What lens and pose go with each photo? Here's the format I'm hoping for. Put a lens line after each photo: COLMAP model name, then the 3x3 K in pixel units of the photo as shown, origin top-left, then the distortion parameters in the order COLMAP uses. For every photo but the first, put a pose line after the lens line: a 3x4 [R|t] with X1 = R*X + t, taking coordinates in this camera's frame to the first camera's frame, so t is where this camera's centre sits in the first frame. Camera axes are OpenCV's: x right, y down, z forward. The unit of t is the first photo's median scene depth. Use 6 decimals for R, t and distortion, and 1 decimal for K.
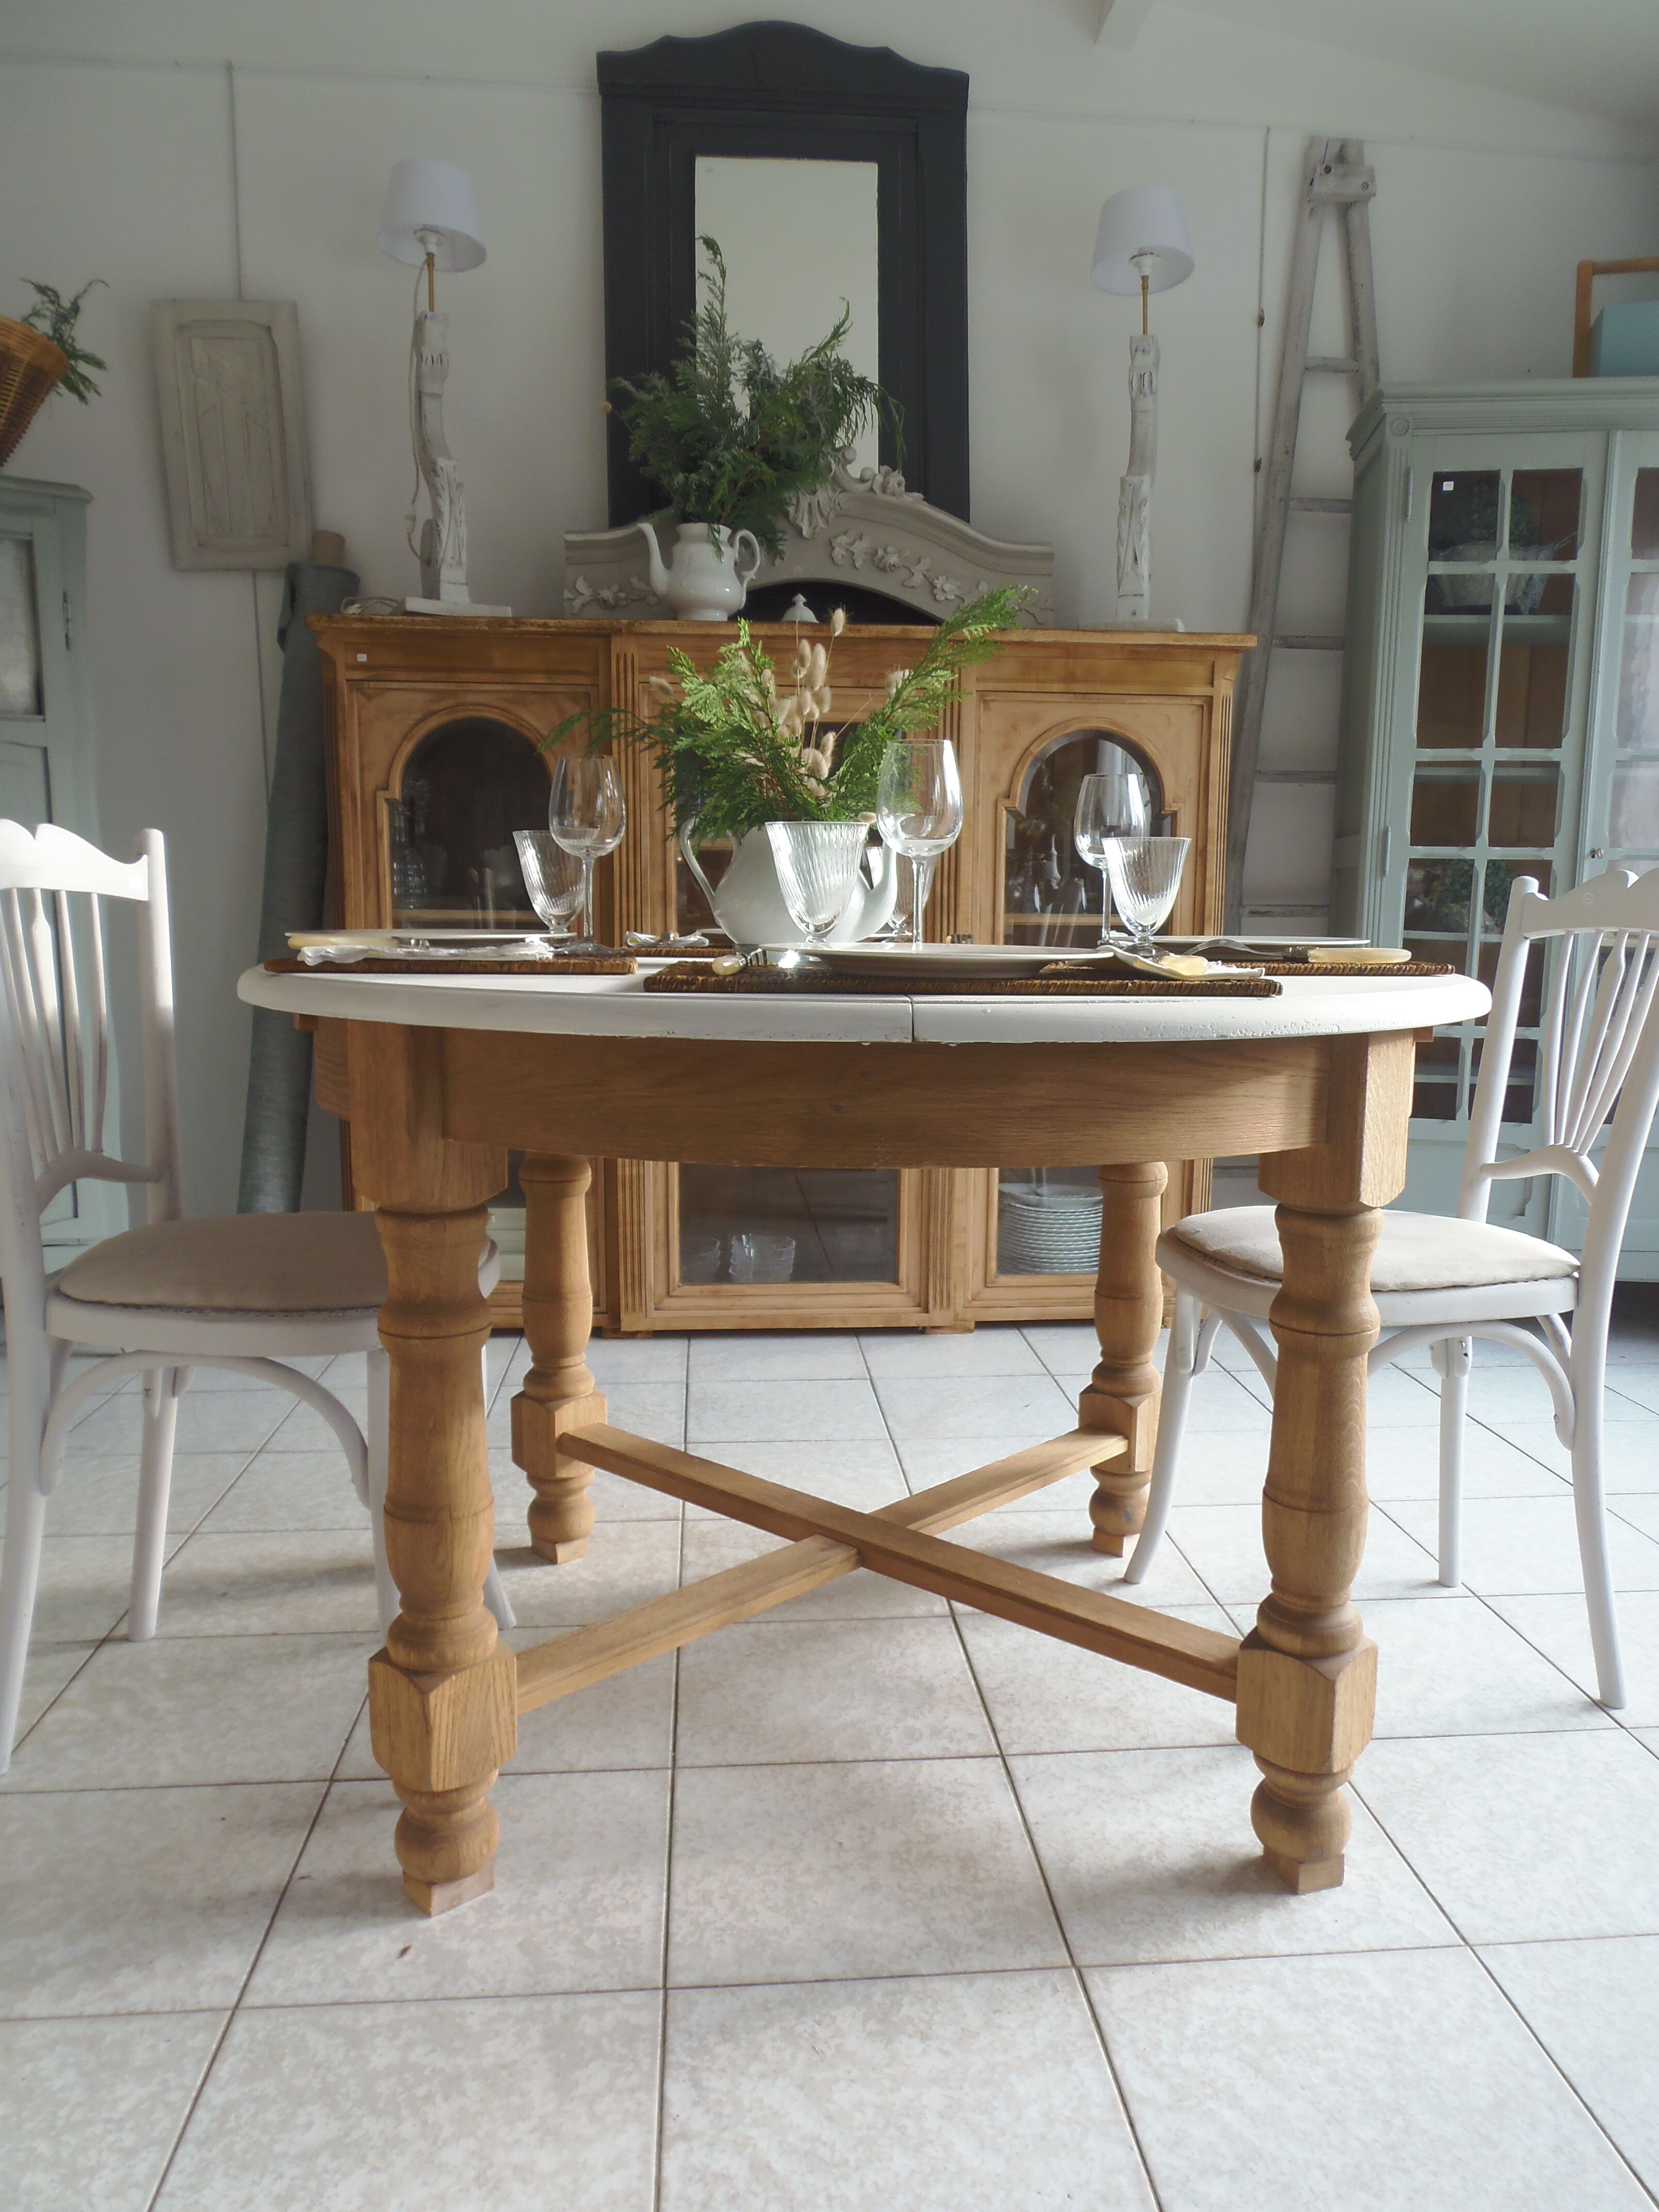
lens RADIAL K [[1611.9, 0, 857.0], [0, 1611.9, 1134.0], [0, 0, 1]] dist [-0.014141, -0.003403]
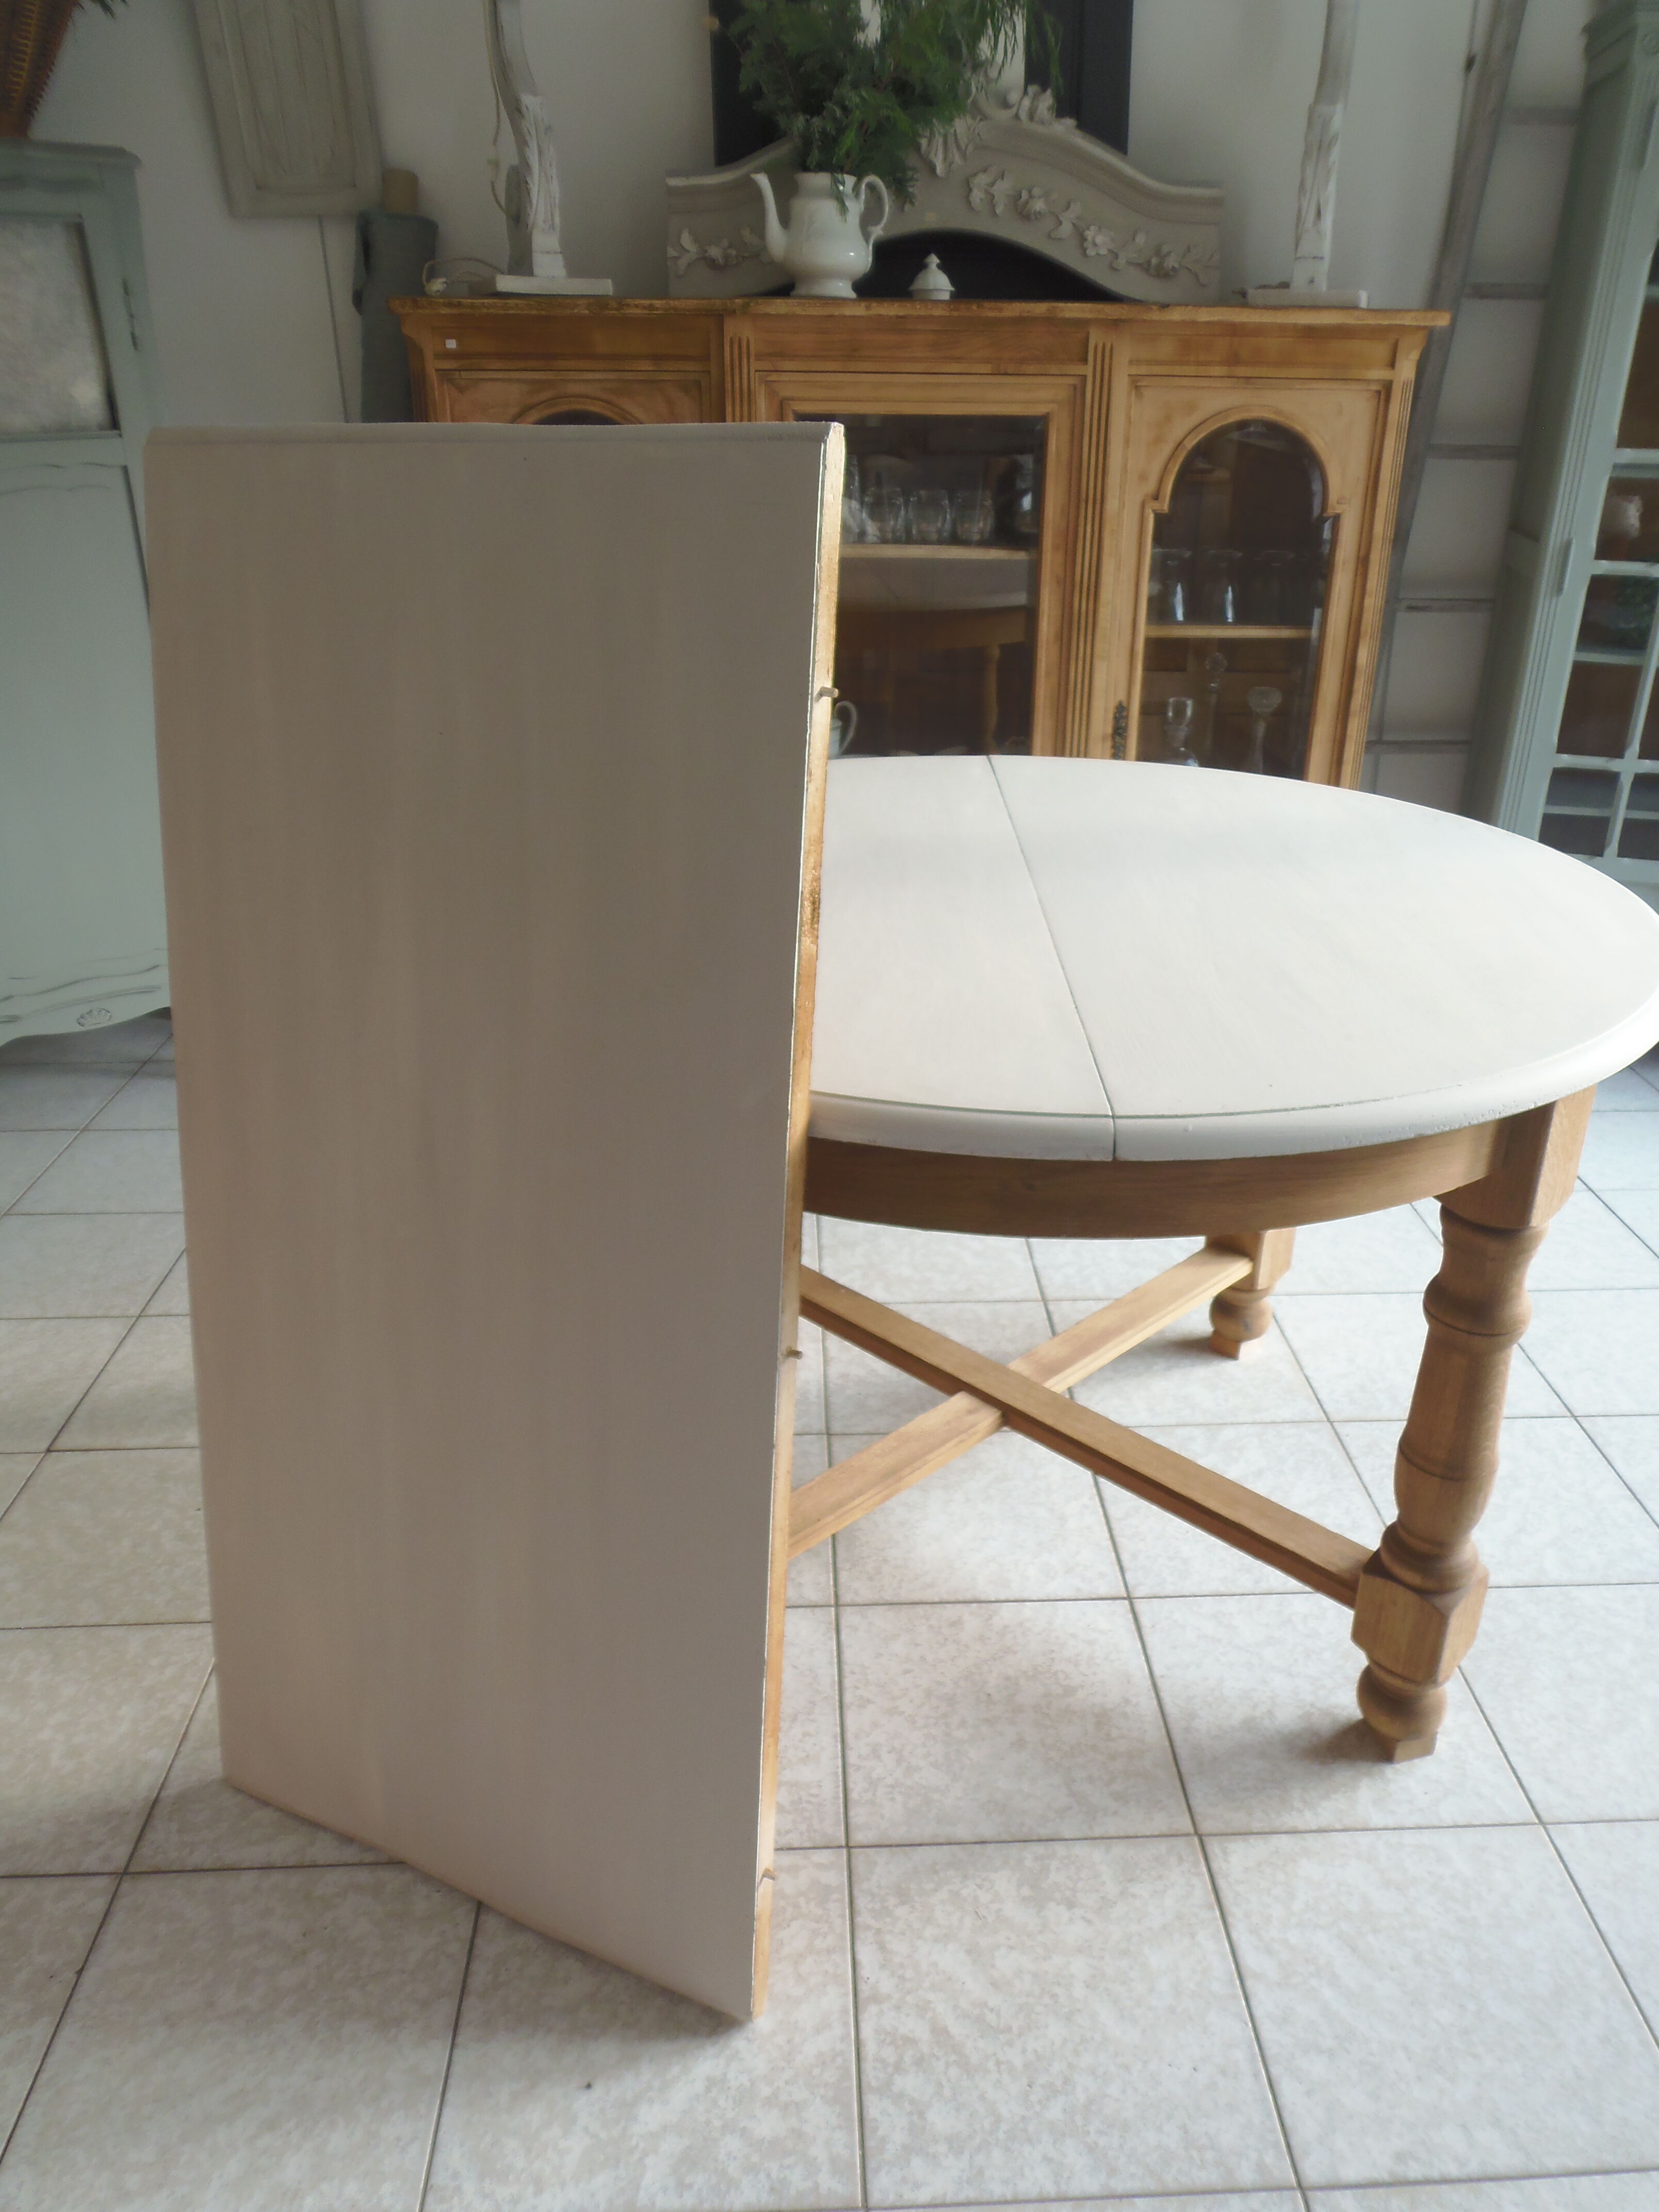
lens RADIAL K [[1611.9, 0, 867.3], [0, 1611.9, 1147.7], [0, 0, 1]] dist [-0.014141, -0.003403]
pose [[0.999071, 0.018398, -0.038965, -0.050052], [-0.006113, 0.955632, 0.294500, -0.222964], [0.042655, -0.293988, 0.954857, 0.018190]]
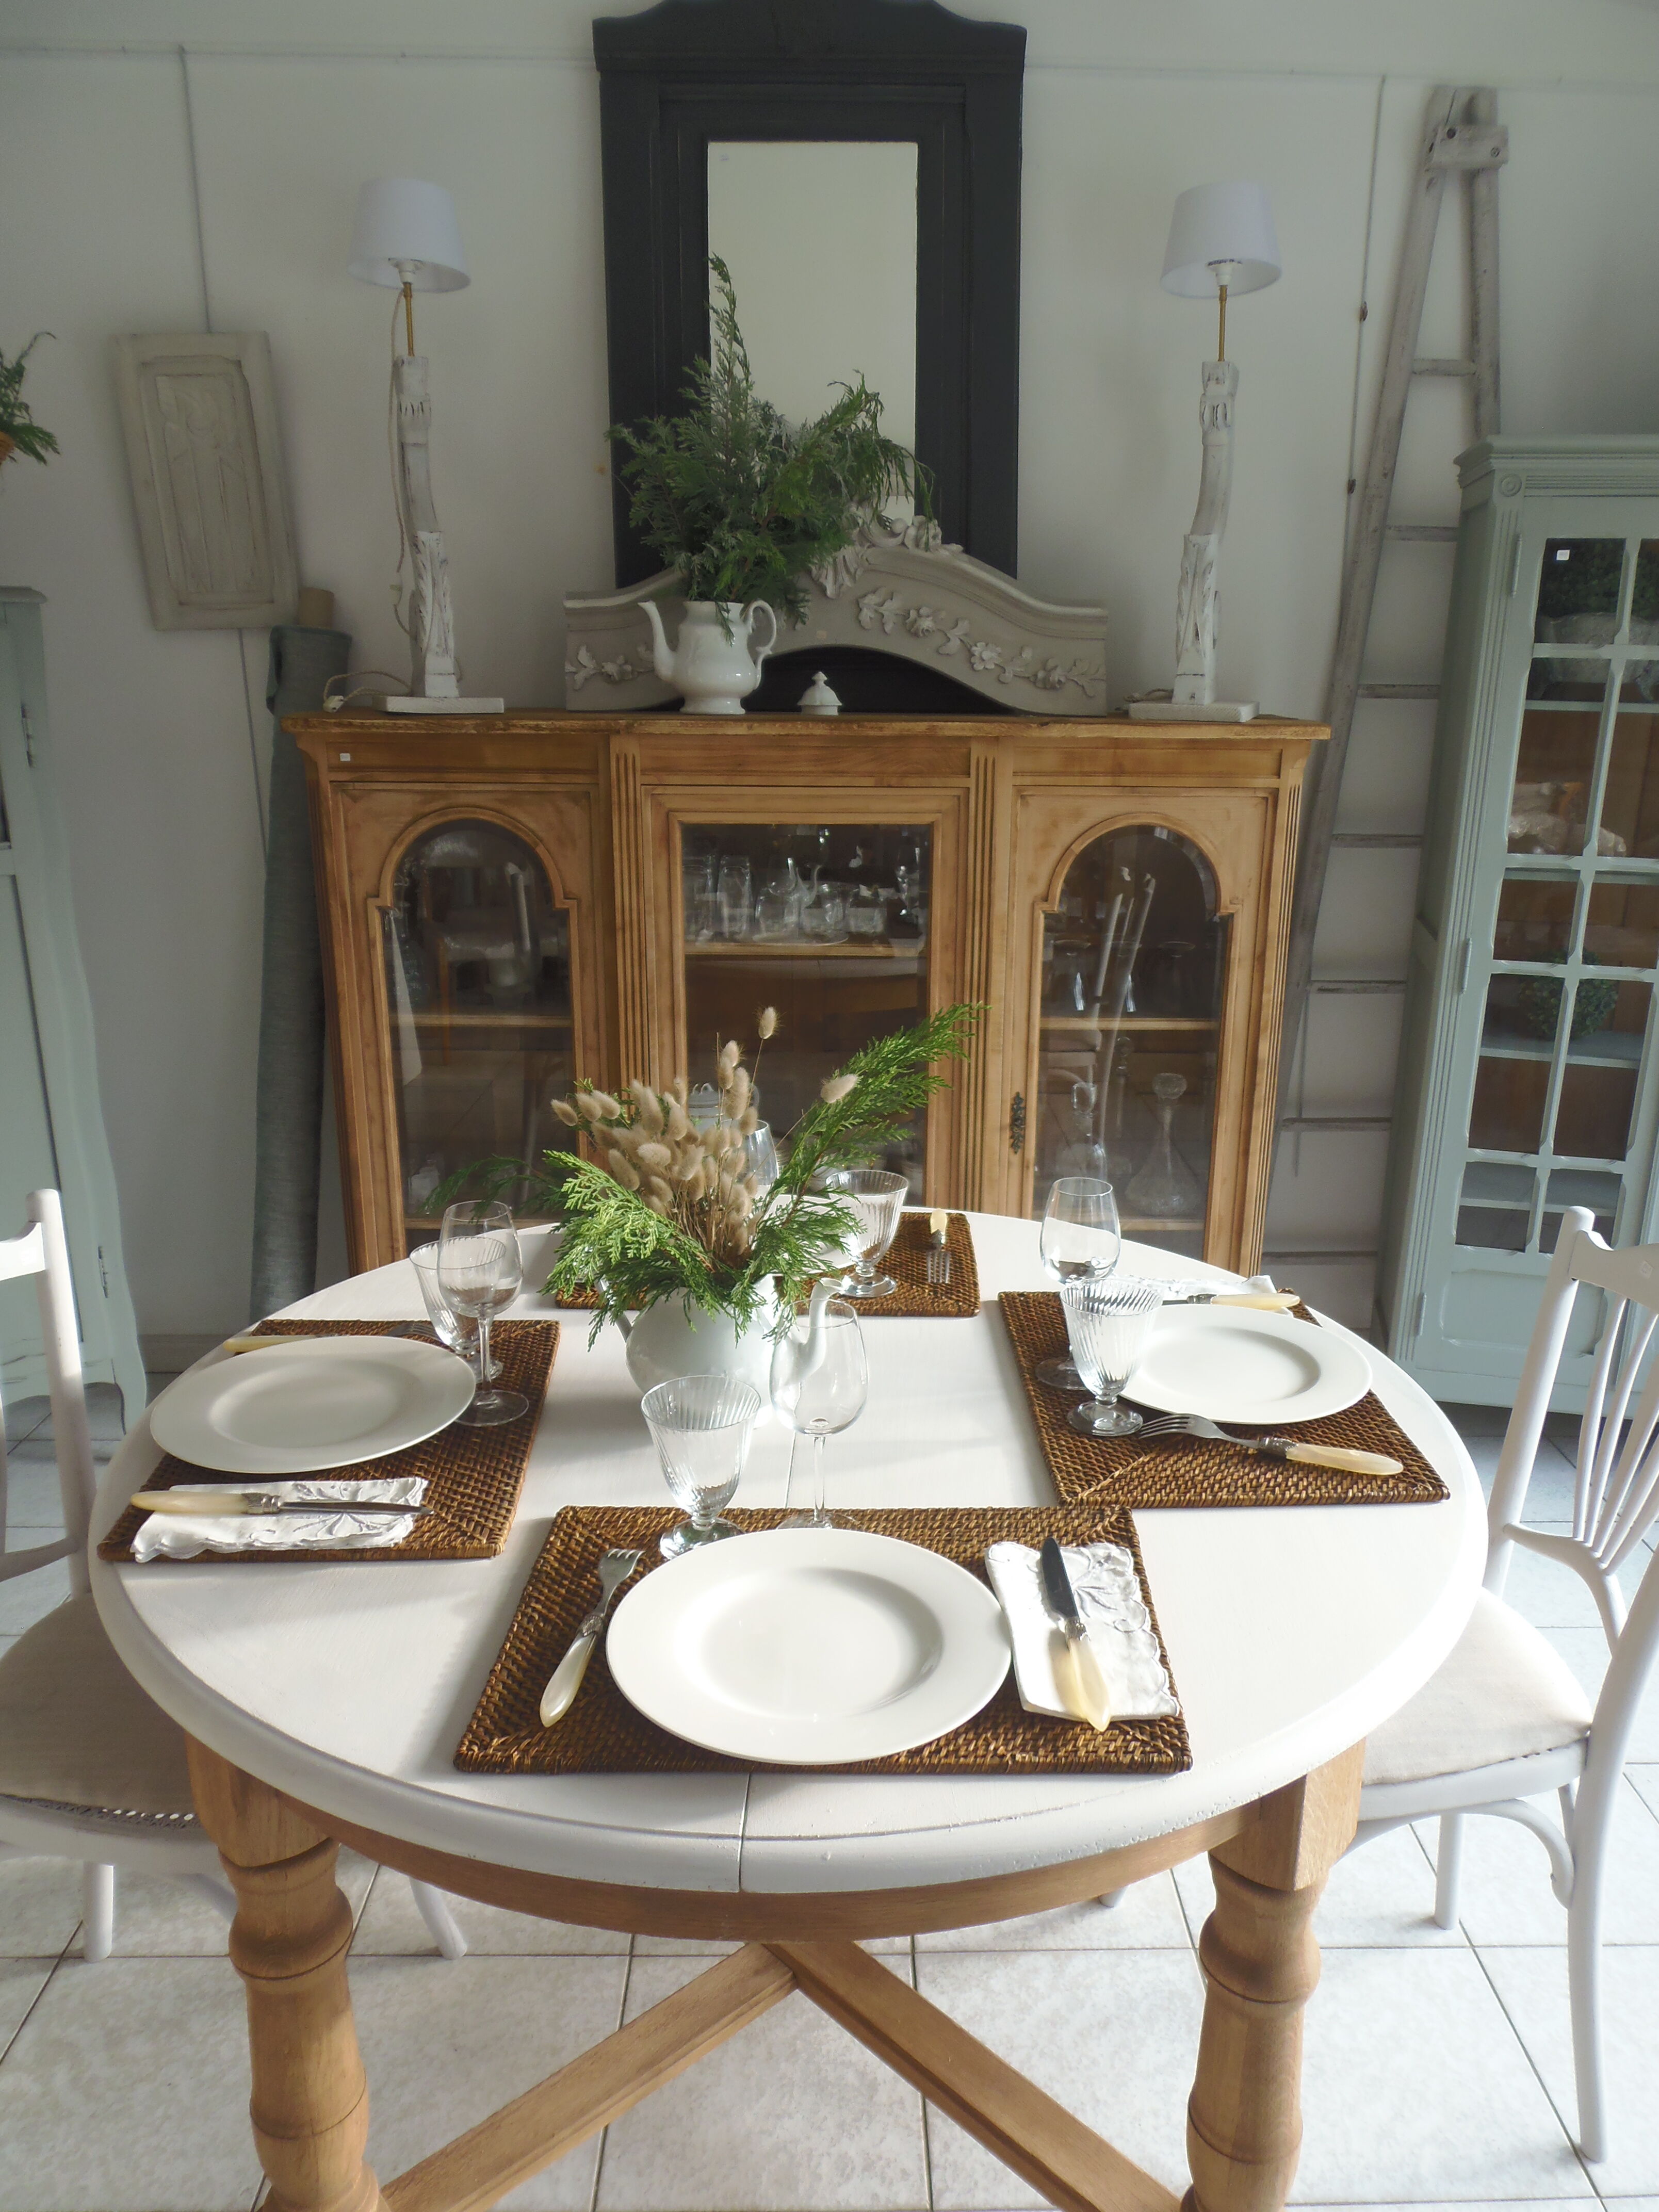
lens RADIAL K [[1611.9, 0, 856.8], [0, 1611.9, 1141.5], [0, 0, 1]] dist [-0.014141, -0.003403]
pose [[0.997508, 0.019779, -0.067725, 0.091140], [-0.009976, 0.989797, 0.142134, -0.361150], [0.069845, -0.141105, 0.987528, 0.125923]]
